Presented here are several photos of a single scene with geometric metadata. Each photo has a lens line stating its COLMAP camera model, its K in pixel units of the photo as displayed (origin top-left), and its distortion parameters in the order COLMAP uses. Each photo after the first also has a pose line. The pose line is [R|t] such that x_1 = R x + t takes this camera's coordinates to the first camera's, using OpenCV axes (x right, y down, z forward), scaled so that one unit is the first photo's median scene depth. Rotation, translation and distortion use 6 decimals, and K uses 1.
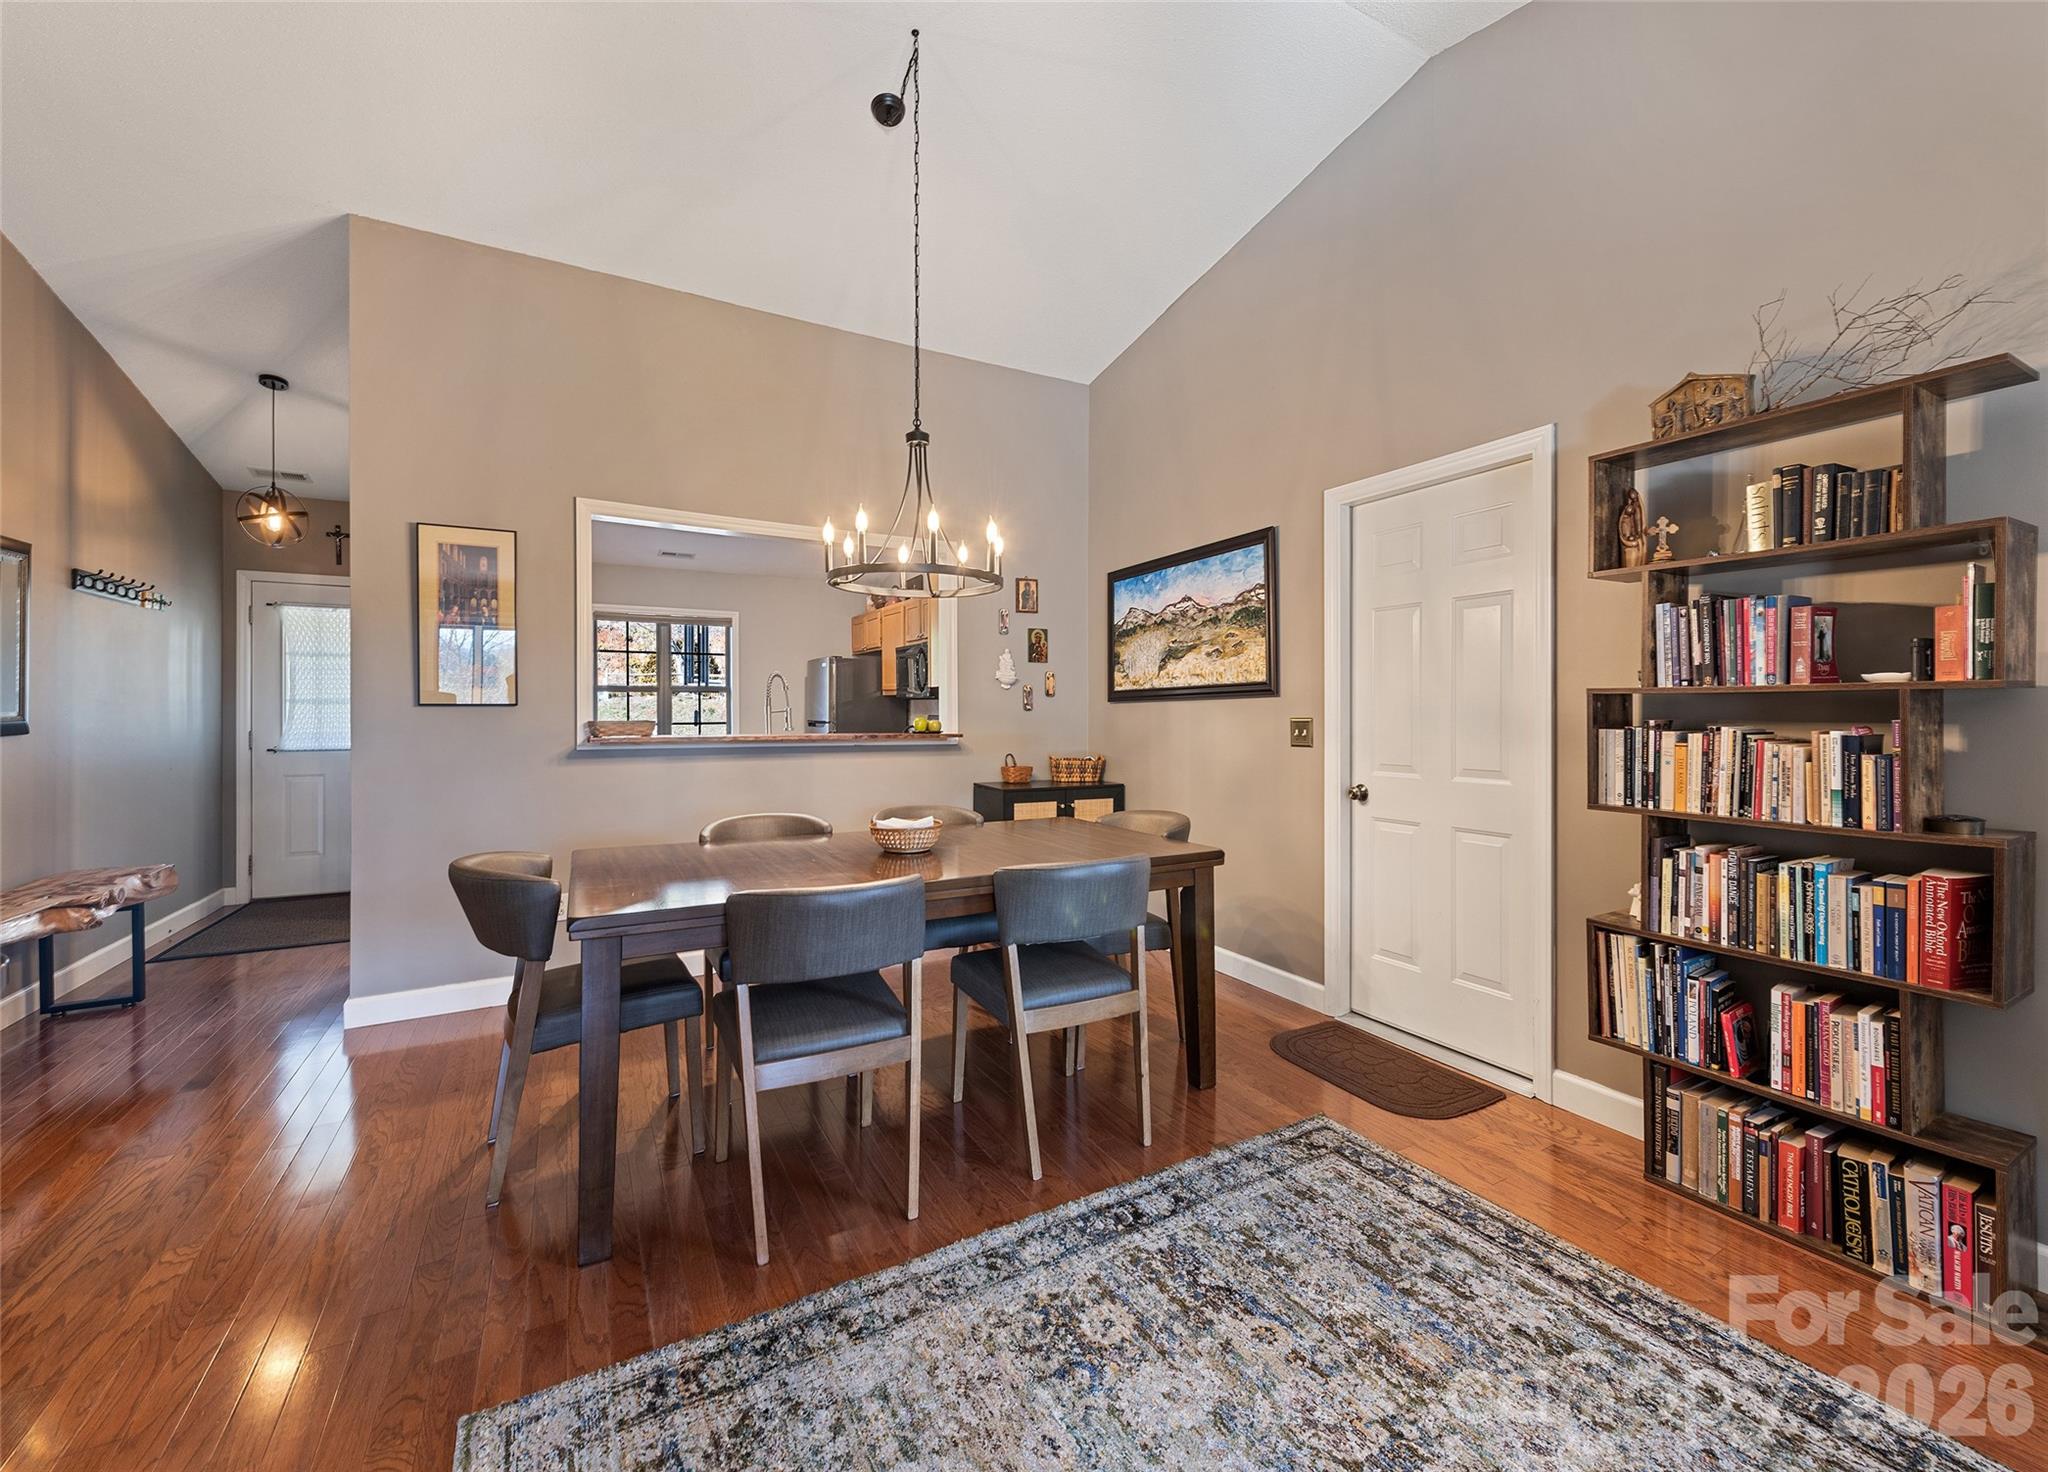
lens RADIAL K [[801.8, 0, 1032.5], [0, 801.8, 726.1], [0, 0, 1]] dist [0.005322, -0.000373]
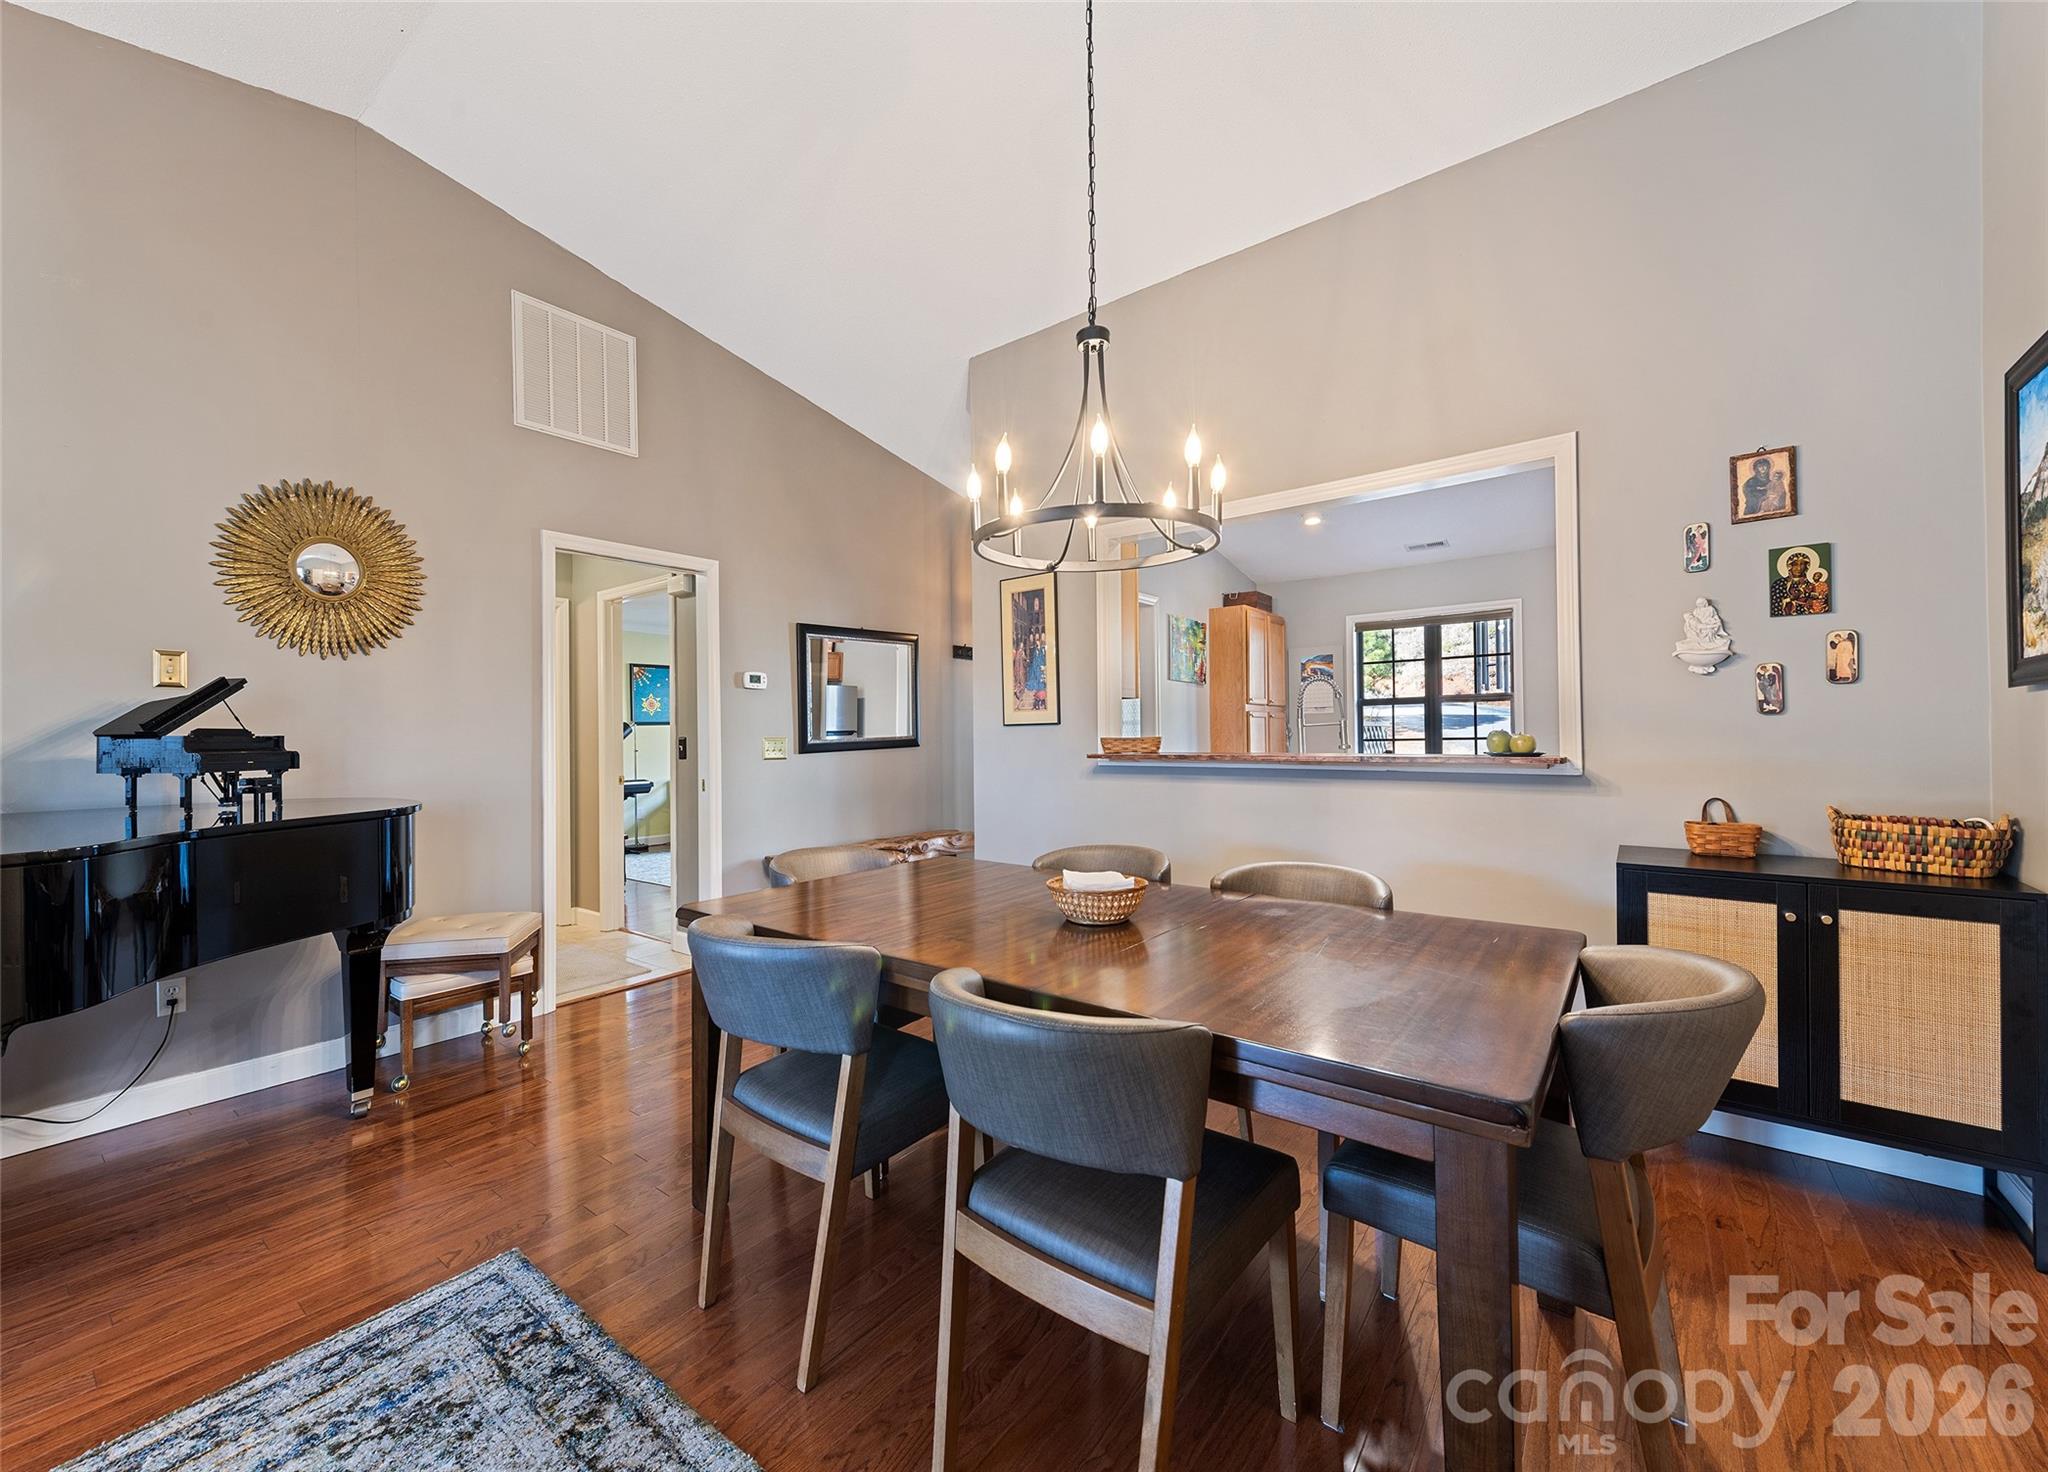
lens RADIAL K [[801.8, 0, 1029.6], [0, 801.8, 736.6], [0, 0, 1]] dist [0.005322, -0.000373]
pose [[0.398325, -0.003710, -0.917237, 0.324932], [-0.001343, 0.999988, -0.004628, -0.002798], [0.917243, 0.003075, 0.398315, 0.451520]]
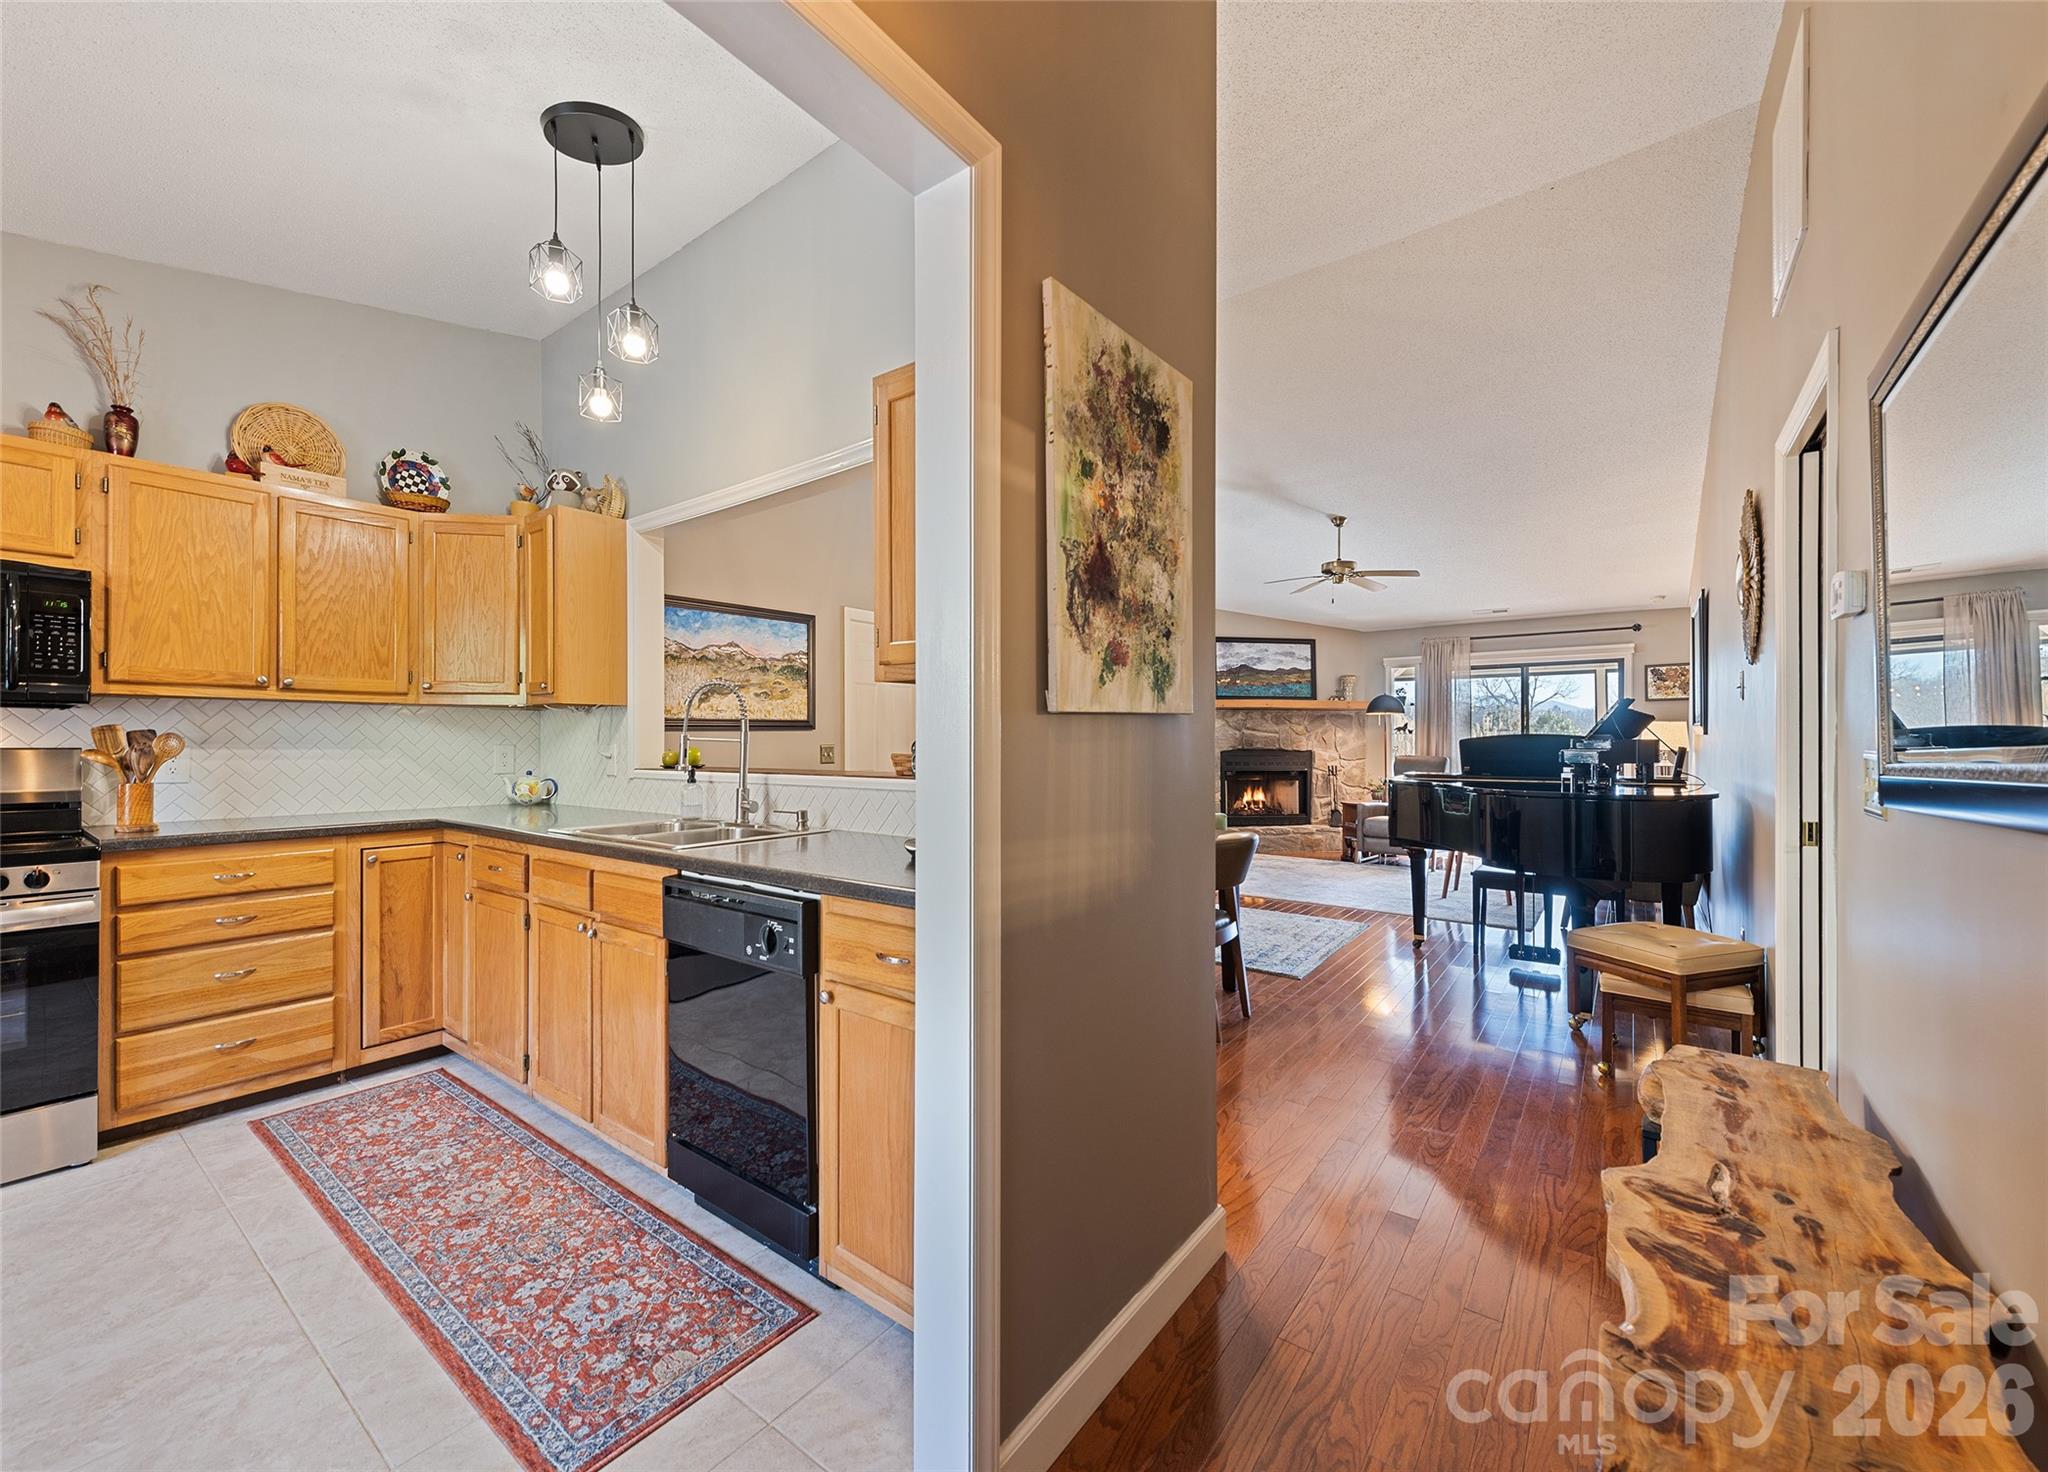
lens RADIAL K [[801.8, 0, 1020.8], [0, 801.8, 741.1], [0, 0, 1]] dist [0.005322, -0.000373]
pose [[-0.392534, 0.001564, 0.919736, -1.096480], [0.015324, 0.999871, 0.004840, -0.017044], [-0.919610, 0.015994, -0.392507, 1.119213]]
